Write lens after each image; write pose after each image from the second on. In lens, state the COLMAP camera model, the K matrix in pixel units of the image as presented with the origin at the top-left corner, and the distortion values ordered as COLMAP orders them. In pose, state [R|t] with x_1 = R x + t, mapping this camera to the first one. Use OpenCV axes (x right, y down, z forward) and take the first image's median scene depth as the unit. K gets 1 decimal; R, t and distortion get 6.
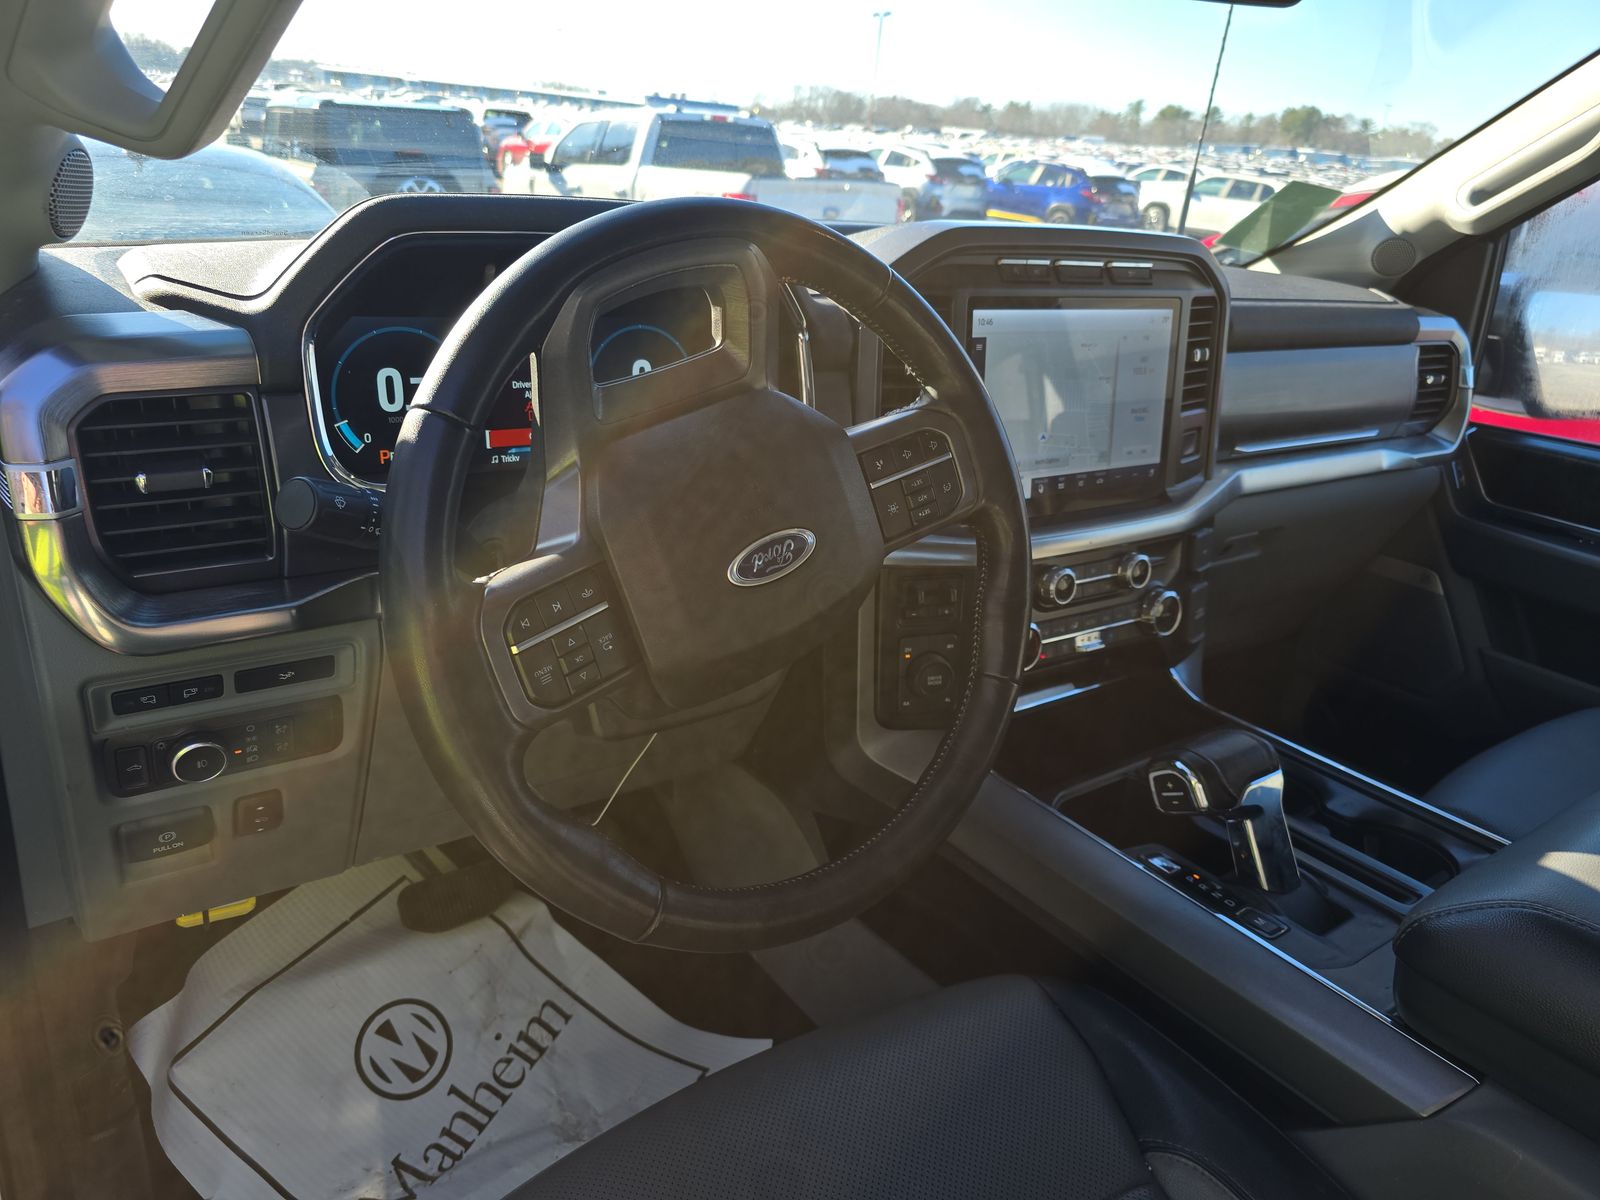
lens RADIAL K [[1065.9, 0, 800.0], [0, 1065.9, 600.0], [0, 0, 1]] dist [0.002572, 0.000394]
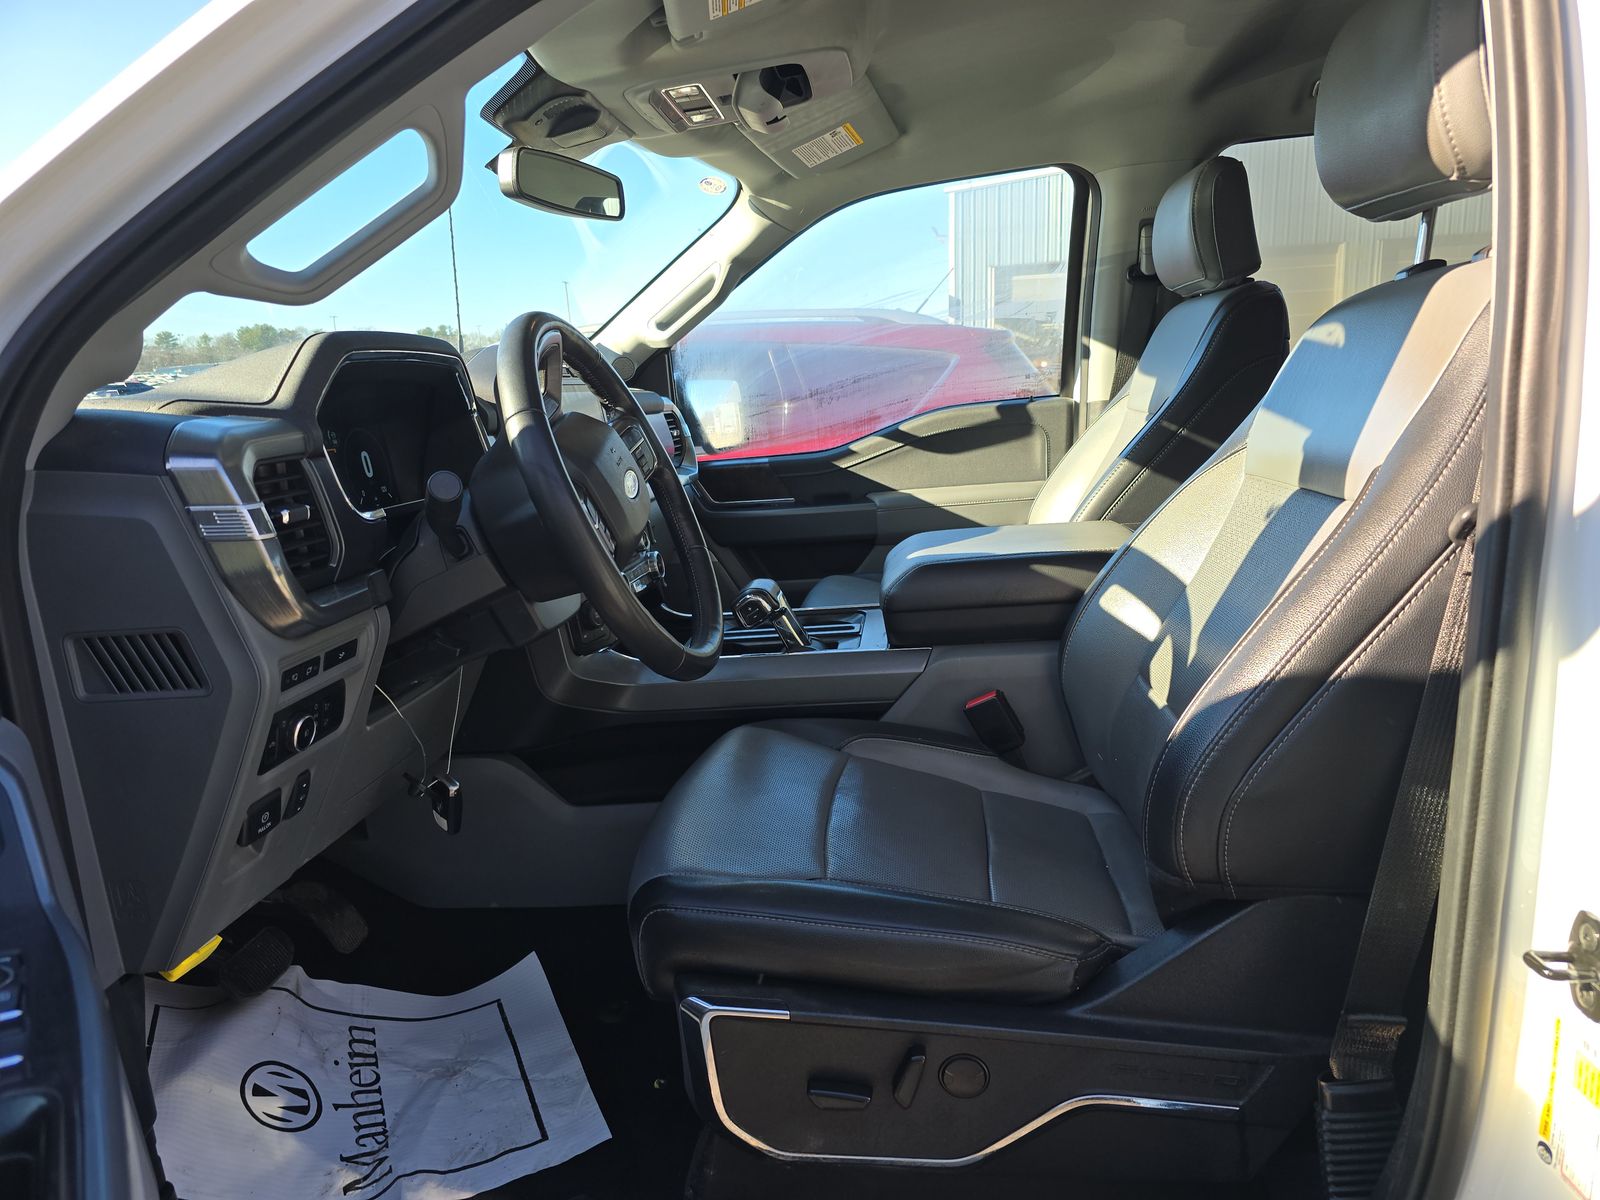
lens RADIAL K [[1065.9, 0, 800.0], [0, 1065.9, 600.0], [0, 0, 1]] dist [0.002572, 0.000394]
pose [[0.649519, -0.254206, 0.716592, -0.652248], [0.371609, 0.928359, -0.007497, 0.144330], [-0.663349, 0.271162, 0.697452, -0.253871]]
